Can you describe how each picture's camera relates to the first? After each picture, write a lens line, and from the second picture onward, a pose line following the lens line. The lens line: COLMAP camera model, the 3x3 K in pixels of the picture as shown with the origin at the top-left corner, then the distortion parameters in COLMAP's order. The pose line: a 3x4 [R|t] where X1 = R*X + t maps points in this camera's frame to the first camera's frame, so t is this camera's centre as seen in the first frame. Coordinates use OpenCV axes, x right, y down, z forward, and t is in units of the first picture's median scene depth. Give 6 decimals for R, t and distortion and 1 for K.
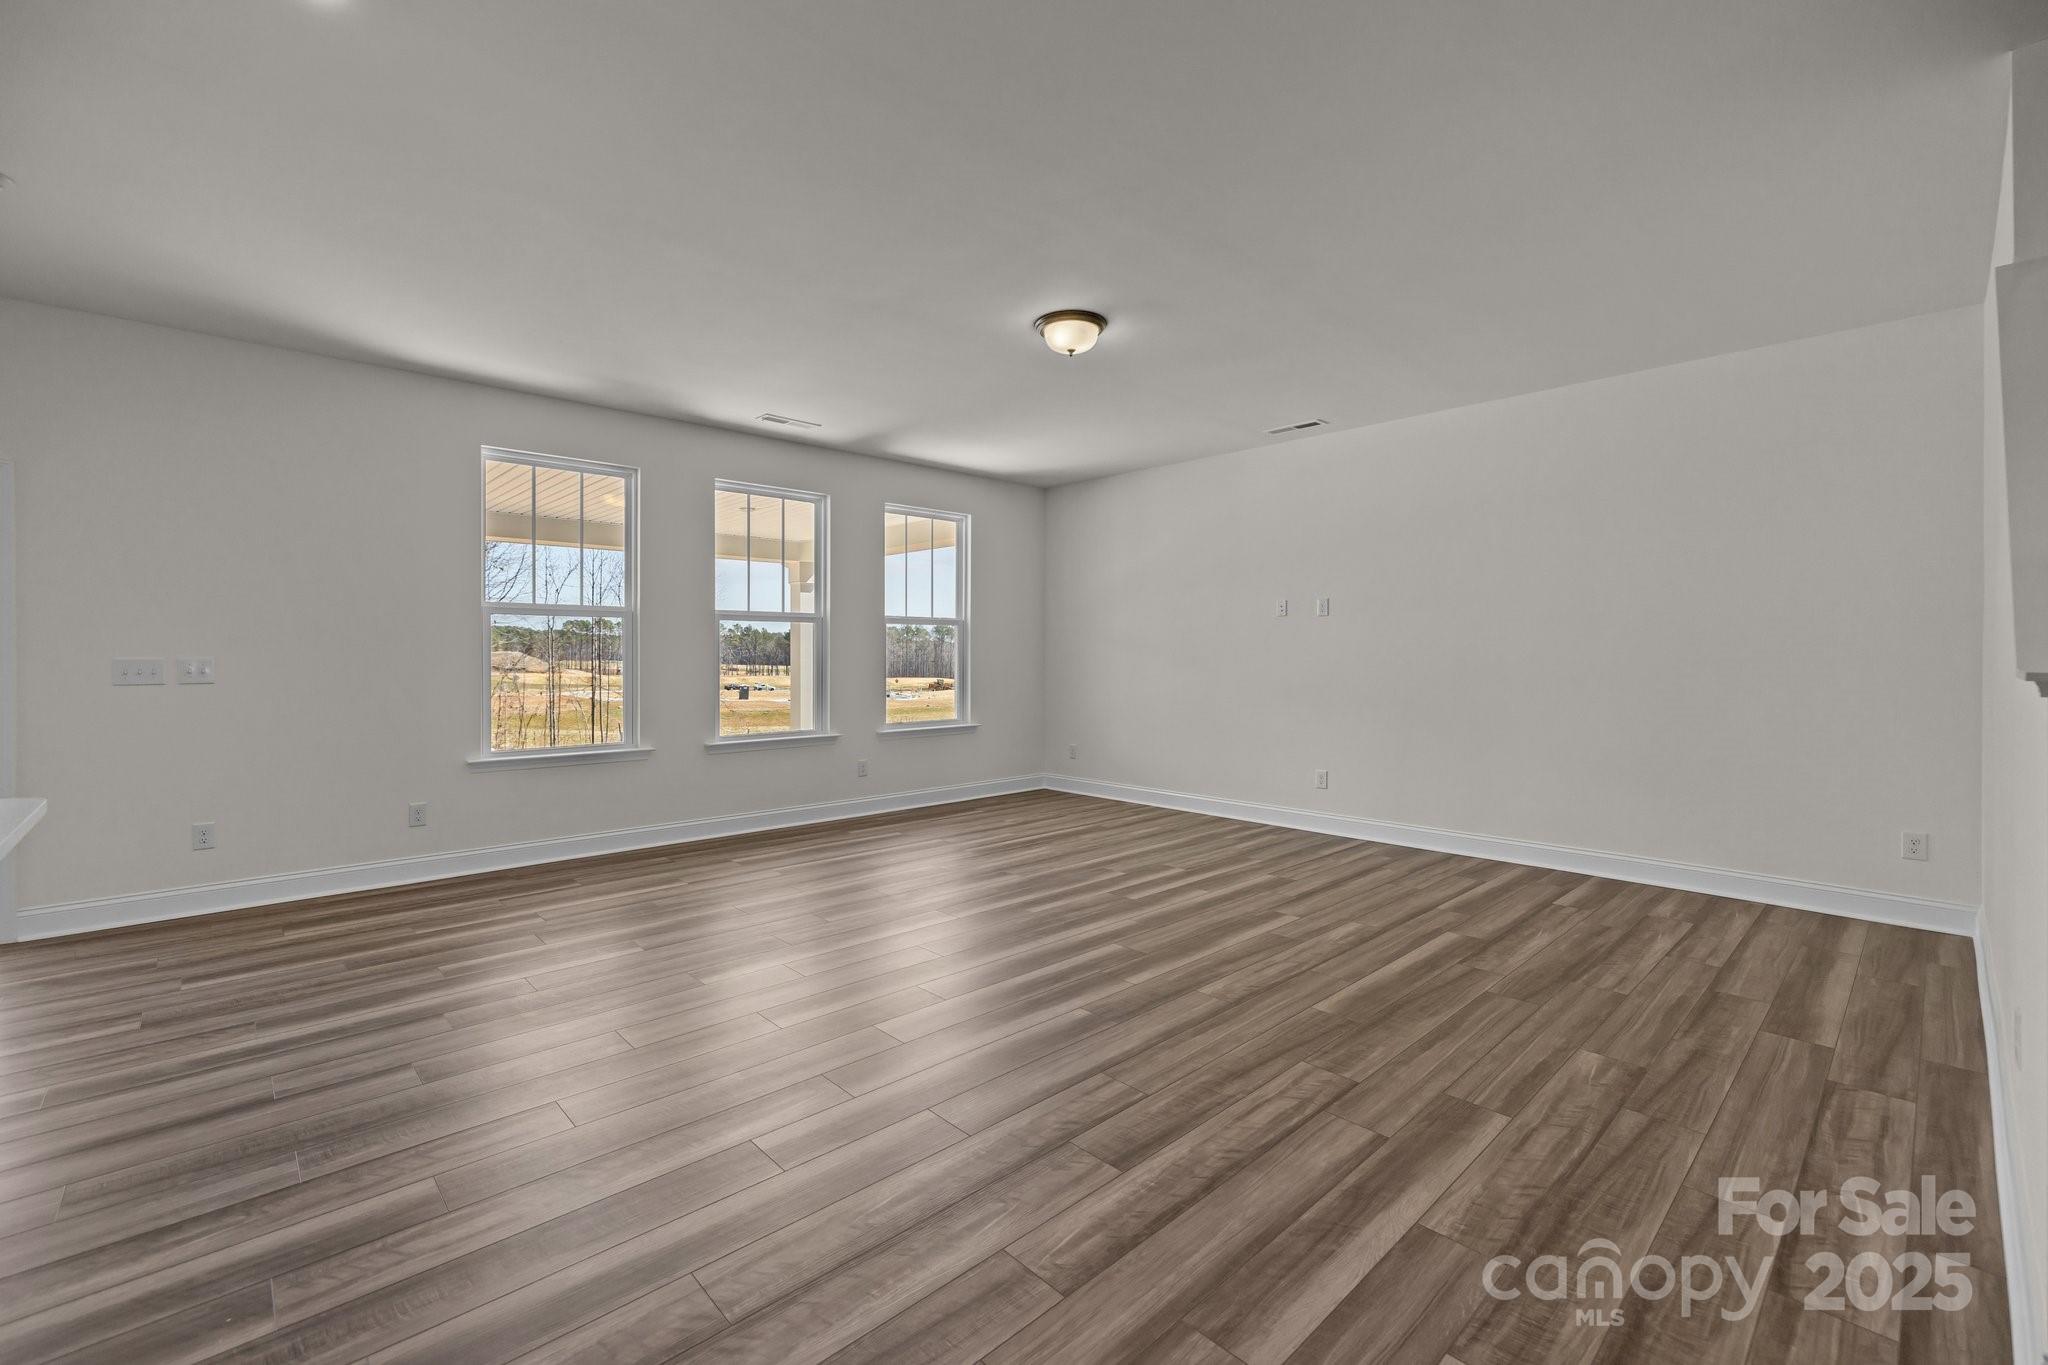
lens RADIAL K [[858.9, 0, 1032.4], [0, 858.9, 670.0], [0, 0, 1]] dist [0.000382, 0.000012]
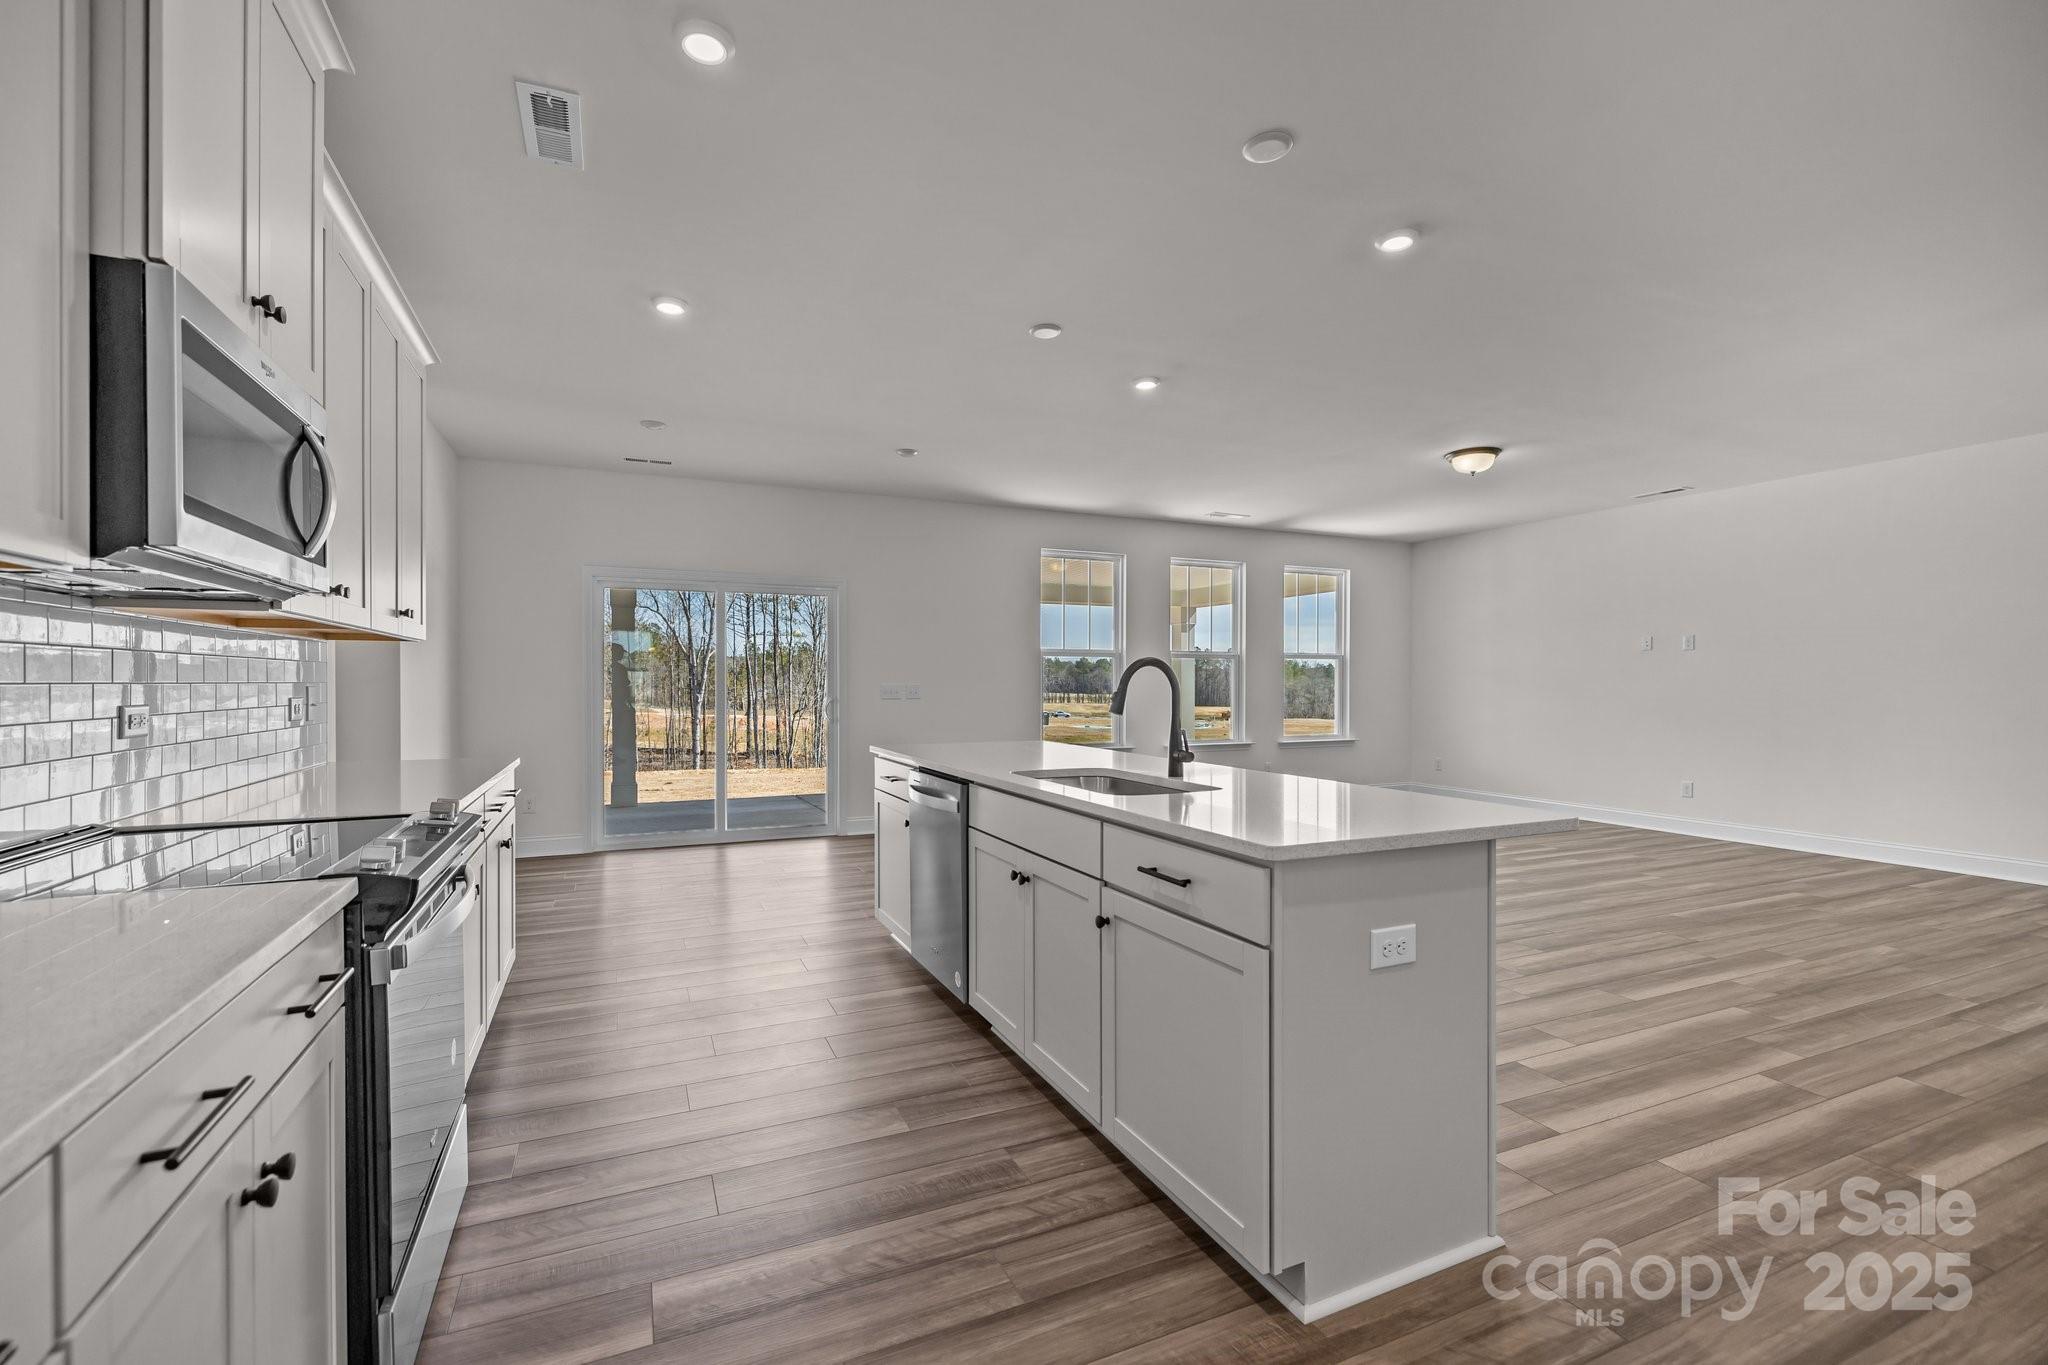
lens RADIAL K [[875.4, 0, 1015.1], [0, 875.4, 687.4], [0, 0, 1]] dist [-0.001659, -0.000437]
pose [[0.940923, 0.002646, -0.338612, -0.178111], [-0.007018, 0.999907, -0.011687, 0.012872], [0.338549, 0.013373, 0.940854, -0.633043]]
